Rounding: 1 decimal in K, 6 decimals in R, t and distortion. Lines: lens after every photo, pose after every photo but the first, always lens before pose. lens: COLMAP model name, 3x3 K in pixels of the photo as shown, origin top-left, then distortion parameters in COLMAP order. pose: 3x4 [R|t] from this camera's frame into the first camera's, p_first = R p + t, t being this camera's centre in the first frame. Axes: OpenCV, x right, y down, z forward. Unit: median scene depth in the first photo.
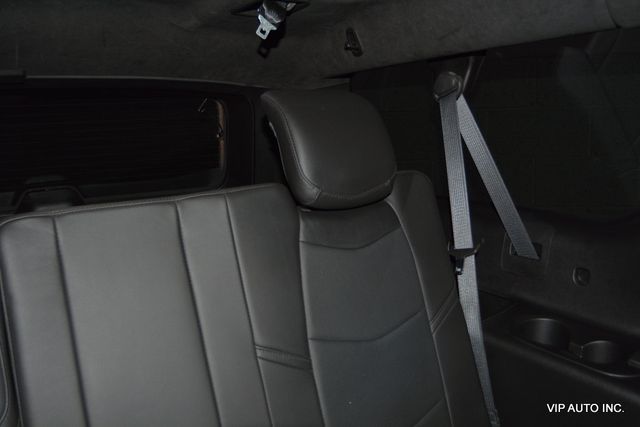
lens RADIAL K [[490.5, 0, 318.1], [0, 490.5, 211.9], [0, 0, 1]] dist [-0.026916, 0.019645]
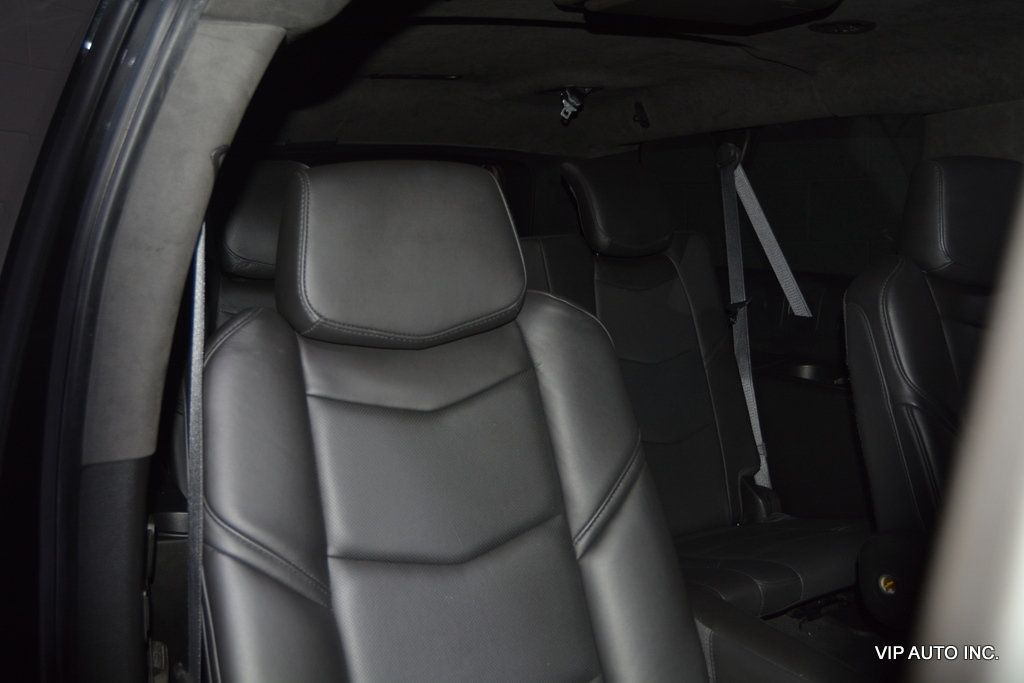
lens RADIAL K [[1020.5, 0, 515.8], [0, 1020.5, 339.5], [0, 0, 1]] dist [-0.094452, 0.000000]
pose [[0.997949, 0.019074, -0.061099, -0.066894], [-0.022500, 0.998184, -0.055883, 0.320854], [0.059923, 0.057143, 0.996566, -1.410426]]
